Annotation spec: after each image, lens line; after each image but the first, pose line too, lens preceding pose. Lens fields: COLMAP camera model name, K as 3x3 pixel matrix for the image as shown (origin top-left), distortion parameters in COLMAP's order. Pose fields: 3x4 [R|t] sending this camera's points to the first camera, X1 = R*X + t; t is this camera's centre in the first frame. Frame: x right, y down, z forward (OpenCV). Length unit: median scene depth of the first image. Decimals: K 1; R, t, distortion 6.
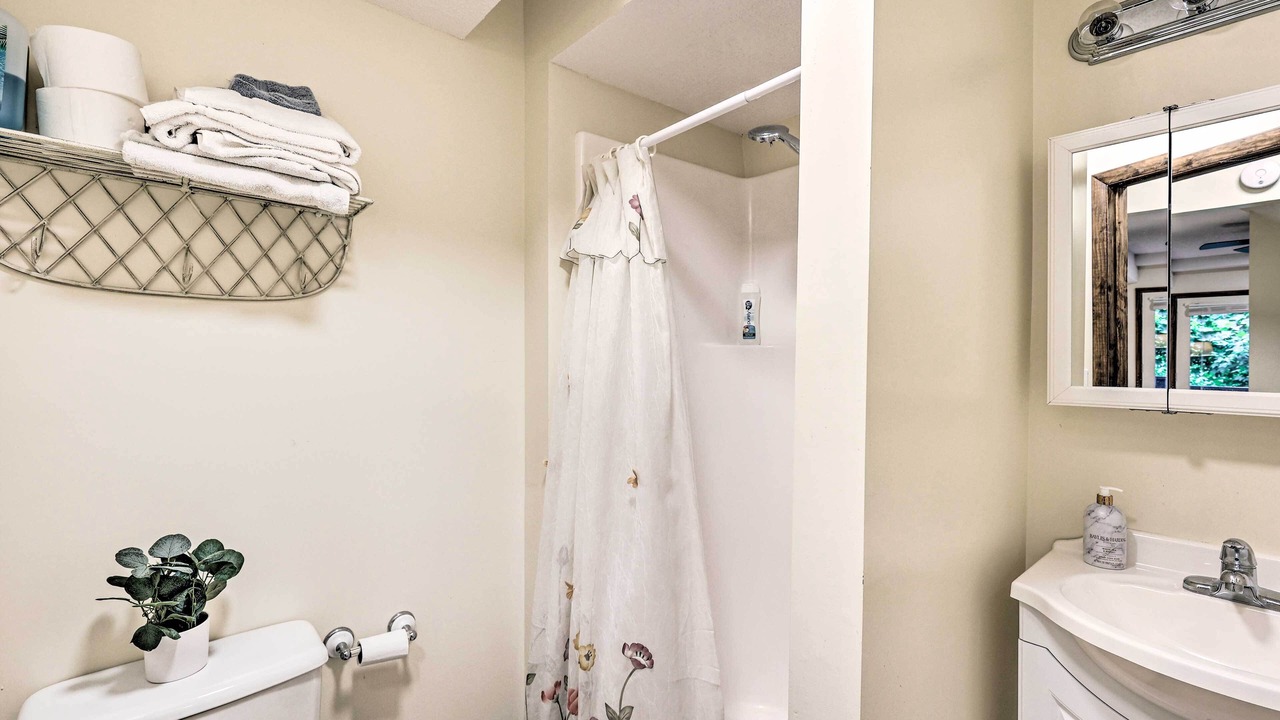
lens RADIAL K [[574.5, 0, 629.1], [0, 574.5, 357.9], [0, 0, 1]] dist [-0.001116, 0.000288]
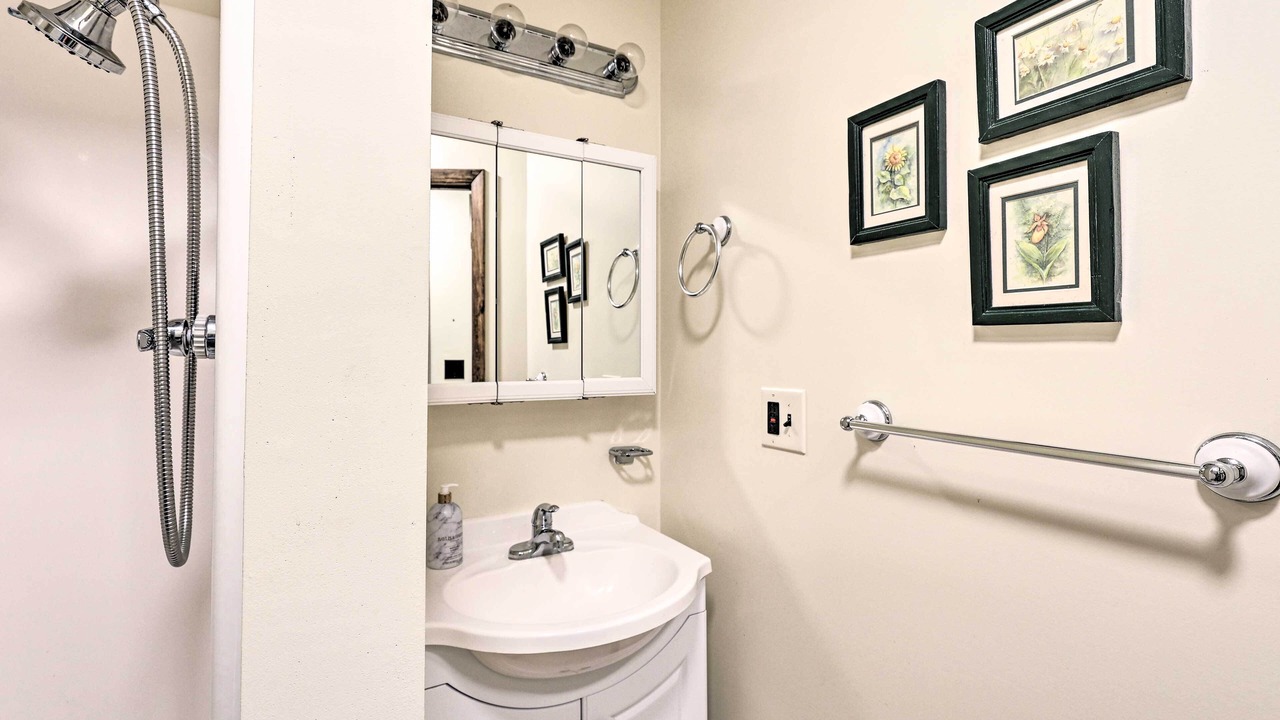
lens RADIAL K [[574.5, 0, 639.3], [0, 574.5, 356.2], [0, 0, 1]] dist [-0.001116, 0.000288]
pose [[0.180713, -0.012291, 0.983459, -0.081037], [0.006121, 0.999917, 0.011372, -0.005284], [-0.983517, 0.003965, 0.180774, 0.538761]]
